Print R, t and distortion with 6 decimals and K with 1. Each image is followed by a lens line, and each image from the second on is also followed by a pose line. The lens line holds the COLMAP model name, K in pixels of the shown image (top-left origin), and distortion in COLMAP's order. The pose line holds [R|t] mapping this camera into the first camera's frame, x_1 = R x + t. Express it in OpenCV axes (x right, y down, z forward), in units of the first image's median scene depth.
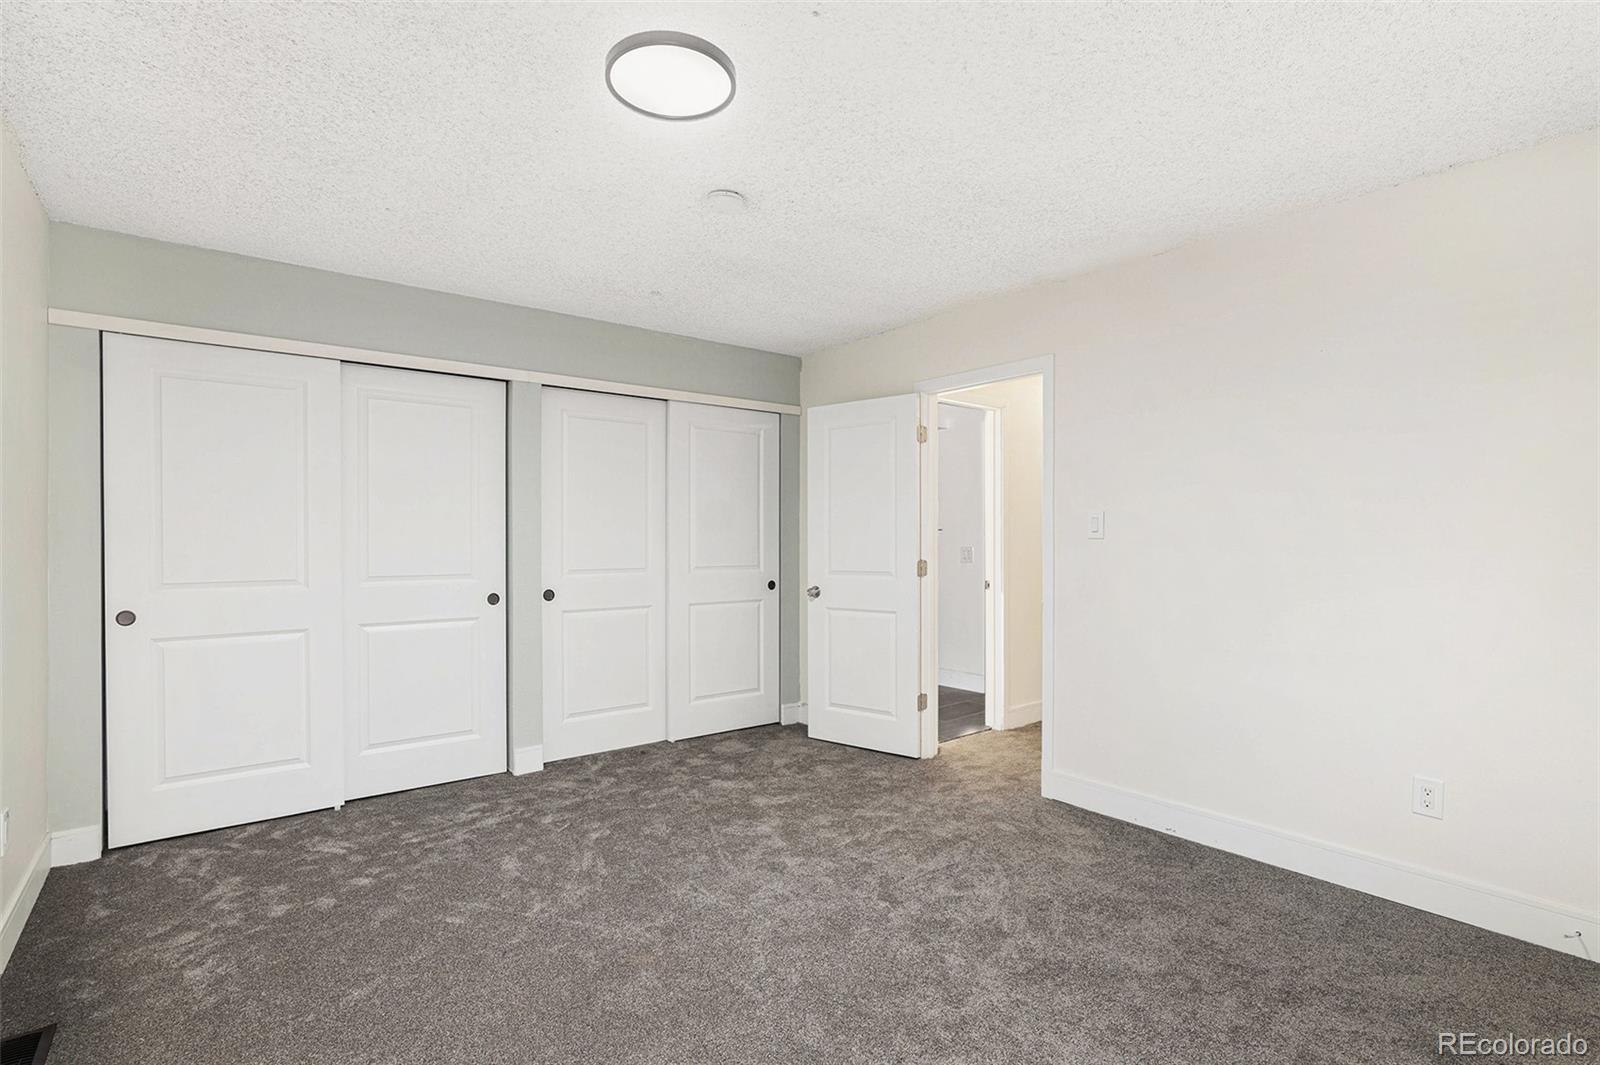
lens RADIAL K [[756.4, 0, 798.9], [0, 756.4, 540.2], [0, 0, 1]] dist [-0.023622, 0.006187]
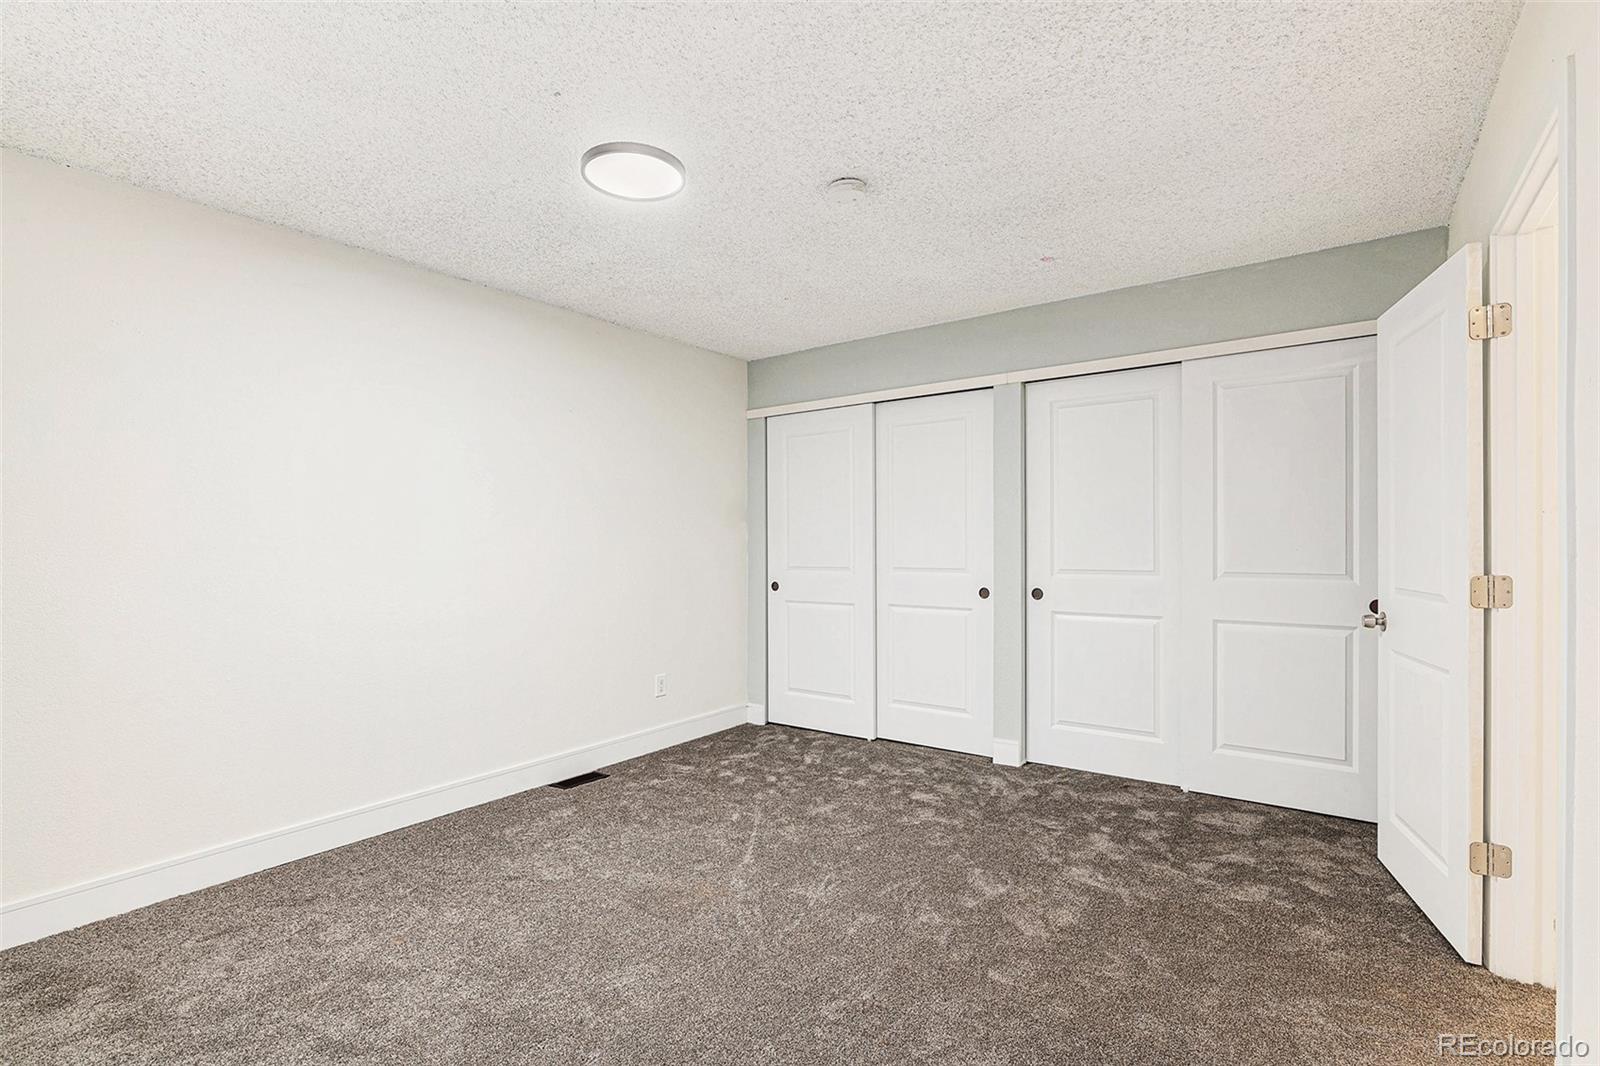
lens RADIAL K [[756.4, 0, 798.9], [0, 756.4, 540.7], [0, 0, 1]] dist [-0.023622, 0.006187]
pose [[0.261140, 0.003463, -0.965295, 0.550192], [0.009878, 0.999932, 0.006259, -0.005865], [0.965250, -0.011170, 0.261088, 0.453690]]
